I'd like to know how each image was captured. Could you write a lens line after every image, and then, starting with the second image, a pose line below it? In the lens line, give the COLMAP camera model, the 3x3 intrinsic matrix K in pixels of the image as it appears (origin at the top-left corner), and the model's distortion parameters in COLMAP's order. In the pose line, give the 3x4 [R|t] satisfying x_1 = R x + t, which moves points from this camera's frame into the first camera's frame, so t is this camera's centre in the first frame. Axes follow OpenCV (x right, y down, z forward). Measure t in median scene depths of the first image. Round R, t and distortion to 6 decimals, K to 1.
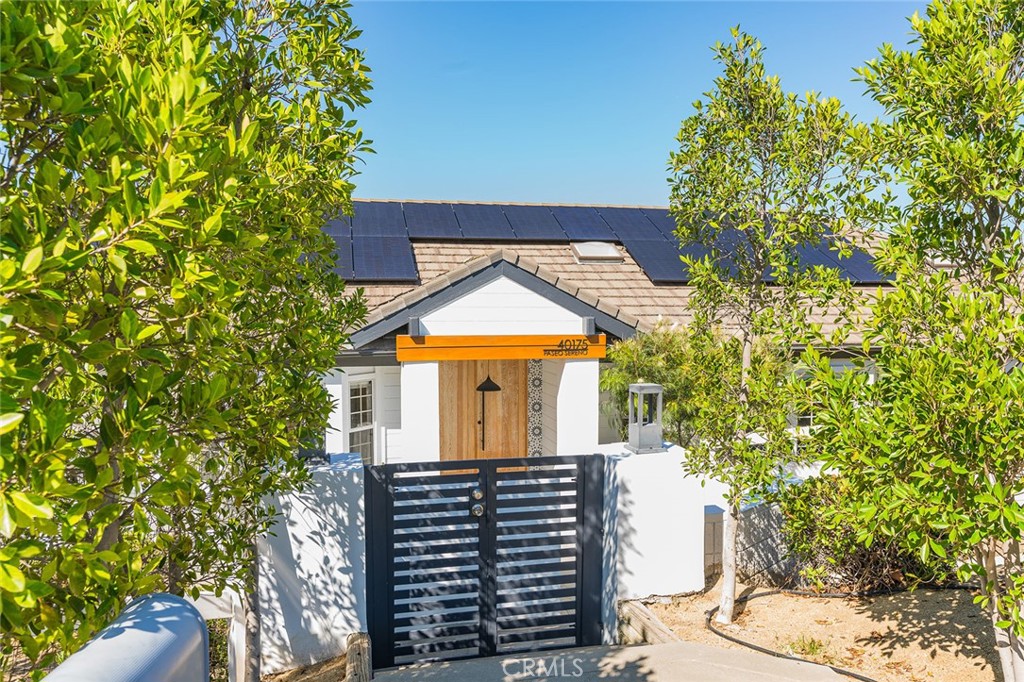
lens RADIAL K [[816.1, 0, 512.0], [0, 816.1, 341.0], [0, 0, 1]] dist [0.037597, -0.000344]
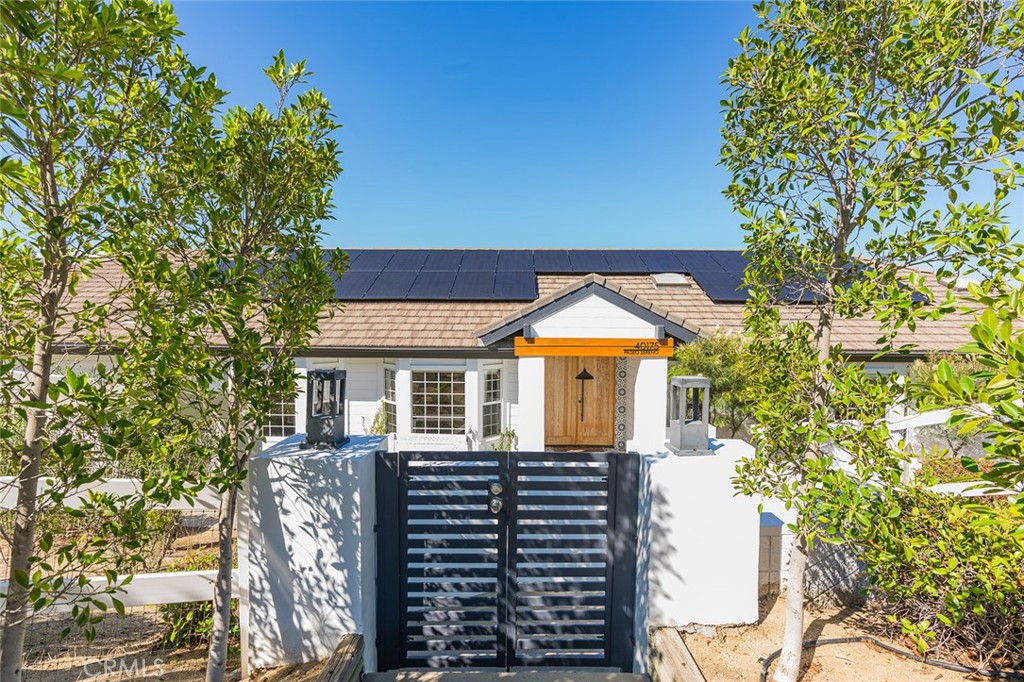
lens RADIAL K [[480.6, 0, 512.0], [0, 480.6, 341.0], [0, 0, 1]] dist [0.000258, 0.000637]
pose [[0.972840, 0.015414, -0.230964, 0.098419], [-0.018958, 0.999734, -0.013134, 0.024592], [0.230700, 0.017156, 0.972874, 0.458541]]
